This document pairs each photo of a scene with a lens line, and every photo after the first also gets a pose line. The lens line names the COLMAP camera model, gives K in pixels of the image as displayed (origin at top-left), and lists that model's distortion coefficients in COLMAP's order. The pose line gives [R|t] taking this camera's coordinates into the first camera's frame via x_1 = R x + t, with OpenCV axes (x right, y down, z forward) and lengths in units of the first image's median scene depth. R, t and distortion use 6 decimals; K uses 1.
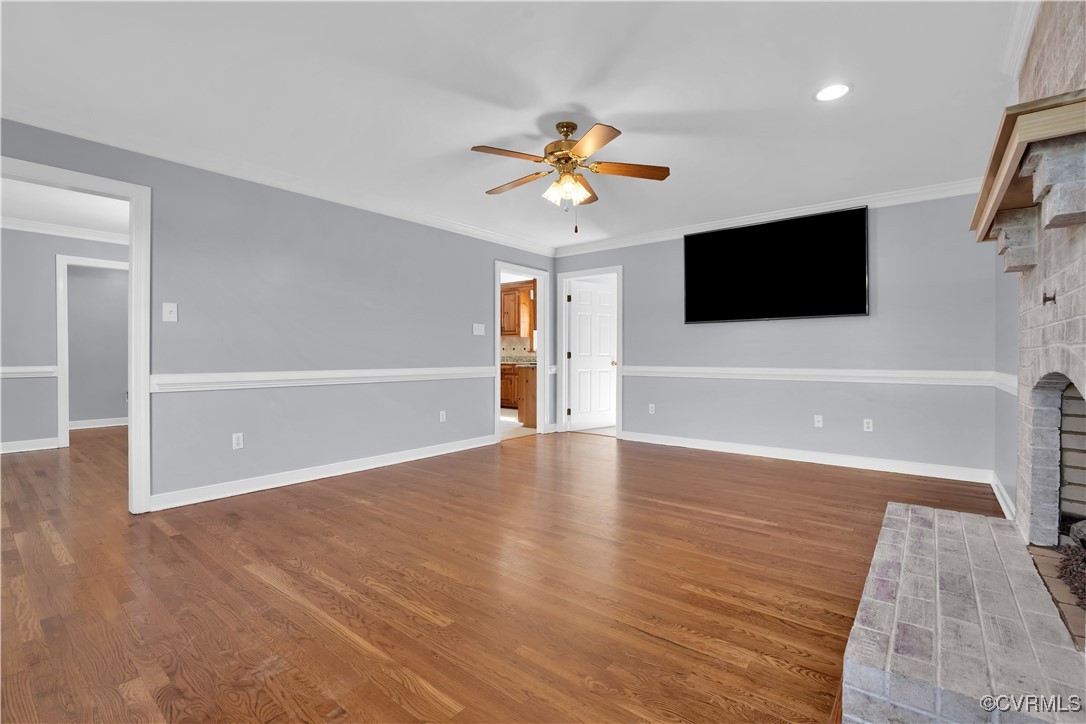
lens RADIAL K [[482.3, 0, 542.1], [0, 482.3, 354.9], [0, 0, 1]] dist [-0.016977, 0.000370]
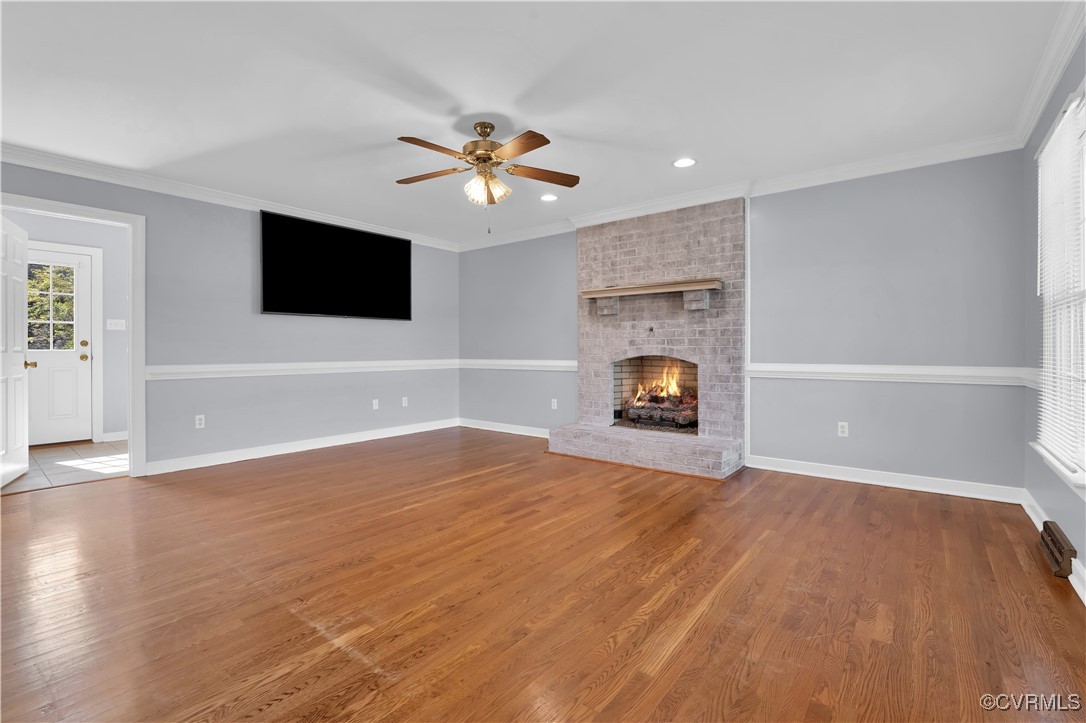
lens RADIAL K [[483.0, 0, 546.6], [0, 483.0, 336.5], [0, 0, 1]] dist [-0.029560, -0.000270]
pose [[-0.007568, 0.030046, 0.999520, -1.121131], [0.004058, 0.999541, -0.030016, 0.008701], [-0.999963, 0.003829, -0.007686, 1.011084]]
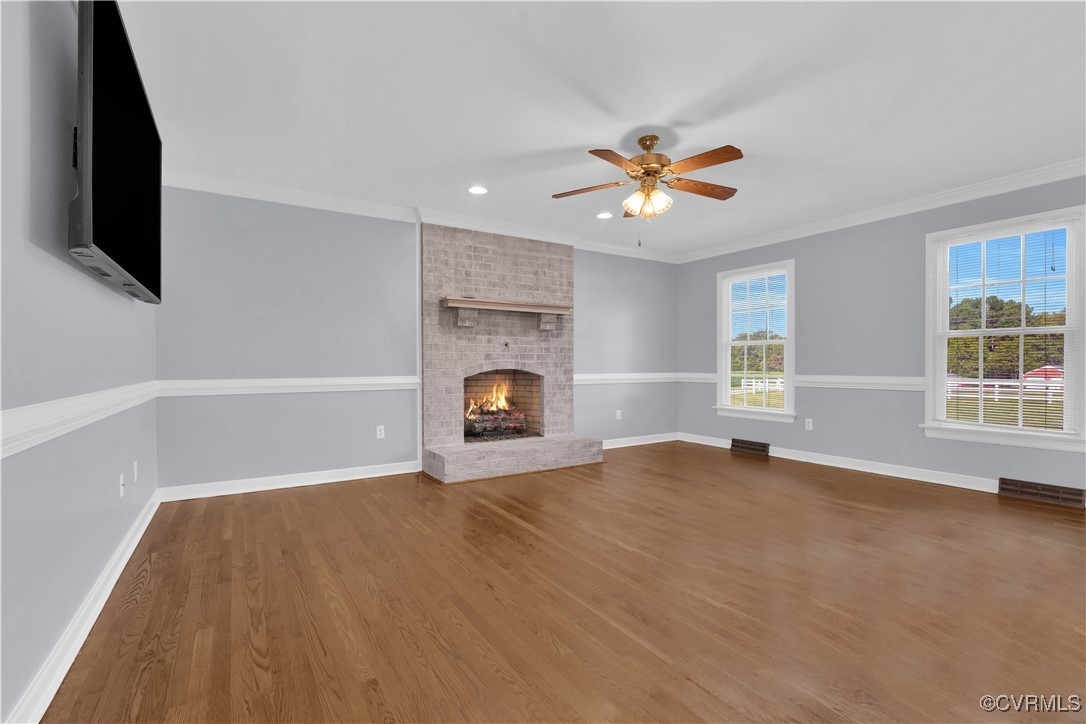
lens RADIAL K [[482.3, 0, 542.1], [0, 482.3, 354.9], [0, 0, 1]] dist [-0.016977, 0.000370]
pose [[-0.947738, 0.009799, 0.318898, -0.065756], [0.004164, 0.999823, -0.018346, 0.006732], [-0.319021, -0.016059, -0.947612, 2.366933]]
